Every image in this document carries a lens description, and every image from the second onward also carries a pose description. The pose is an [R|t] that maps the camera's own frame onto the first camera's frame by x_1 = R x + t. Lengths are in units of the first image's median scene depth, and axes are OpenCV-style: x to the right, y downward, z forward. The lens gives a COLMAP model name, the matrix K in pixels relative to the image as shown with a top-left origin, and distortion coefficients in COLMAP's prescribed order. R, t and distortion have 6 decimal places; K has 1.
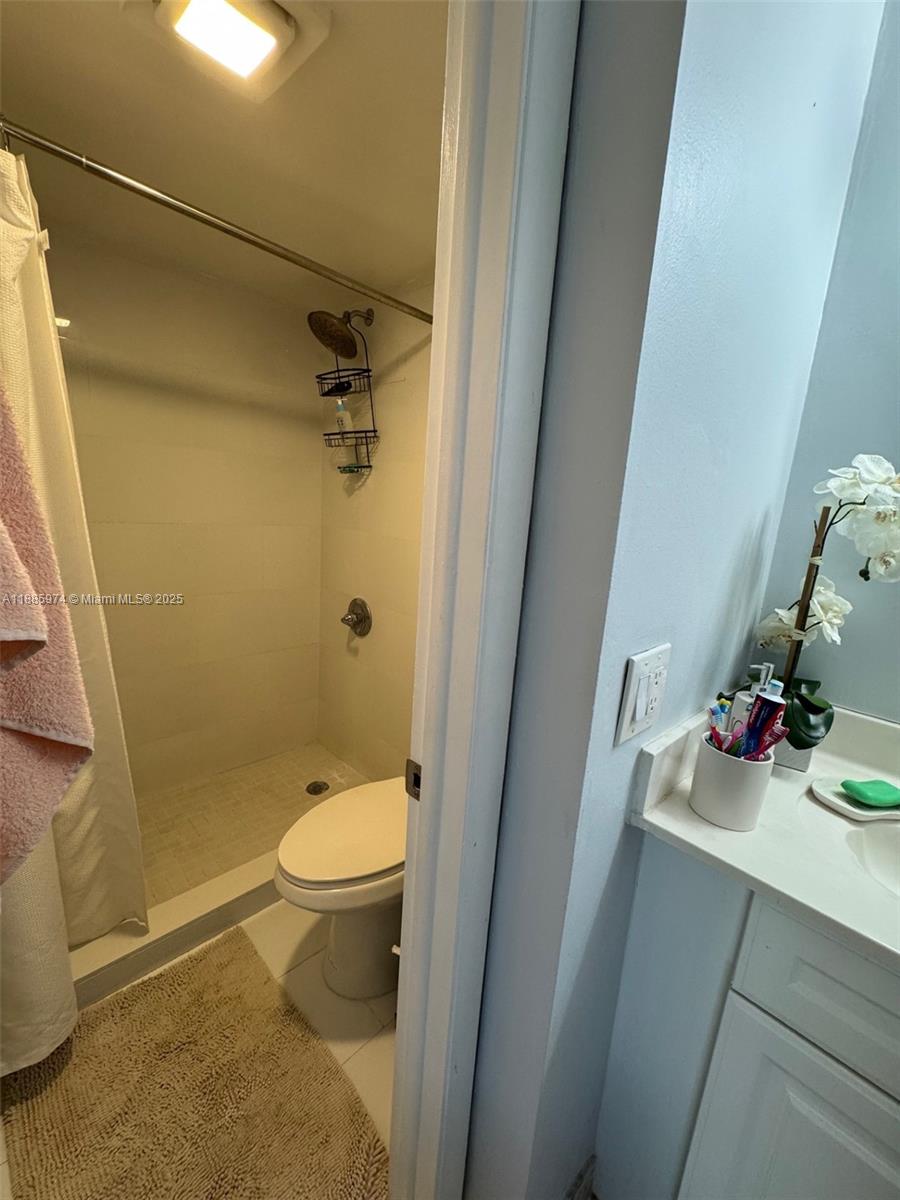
lens RADIAL K [[478.9, 0, 449.7], [0, 478.9, 601.7], [0, 0, 1]] dist [-0.003303, 0.000149]
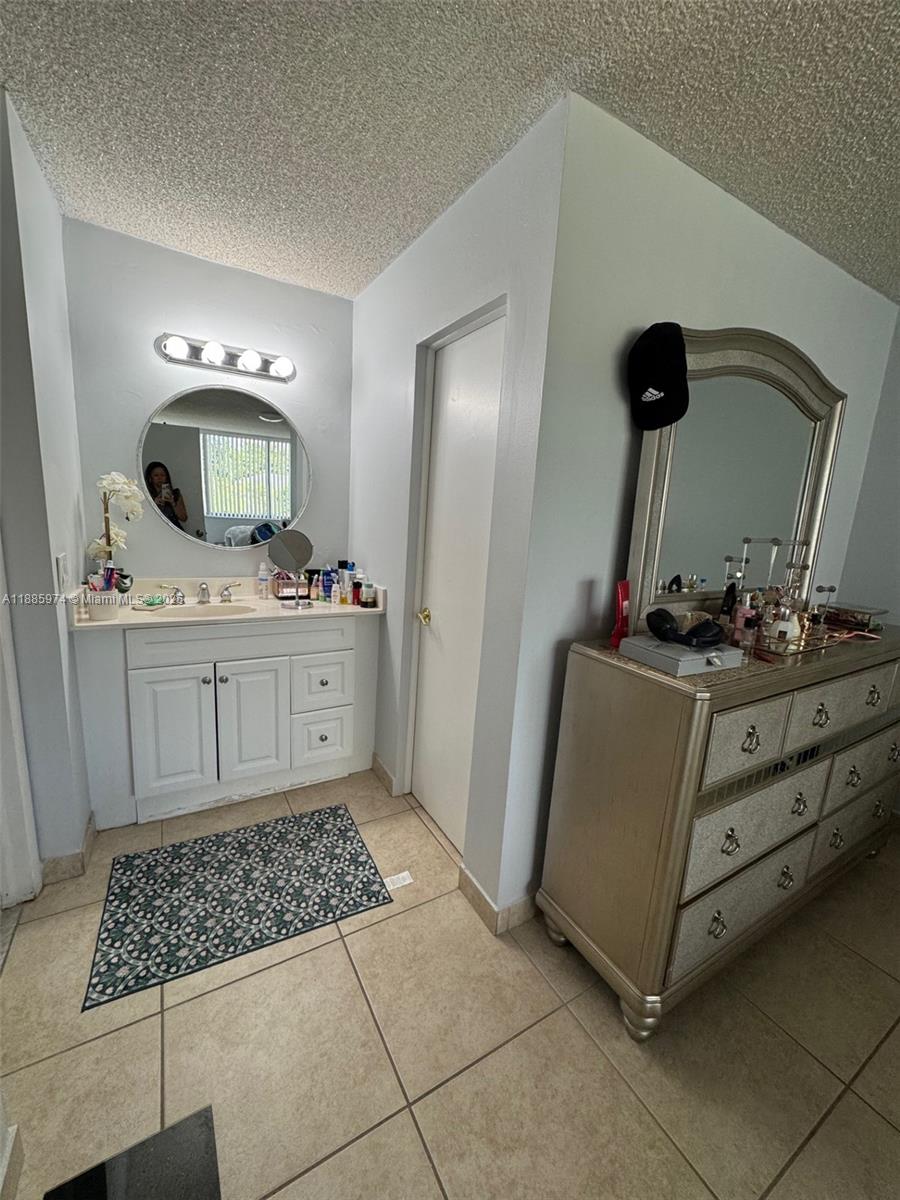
lens RADIAL K [[478.9, 0, 451.9], [0, 478.9, 600.5], [0, 0, 1]] dist [-0.003303, 0.000149]
pose [[0.254221, -0.231906, 0.938931, -1.126585], [0.157003, 0.967845, 0.196538, 0.126259], [-0.954317, 0.097451, 0.282456, -1.263289]]
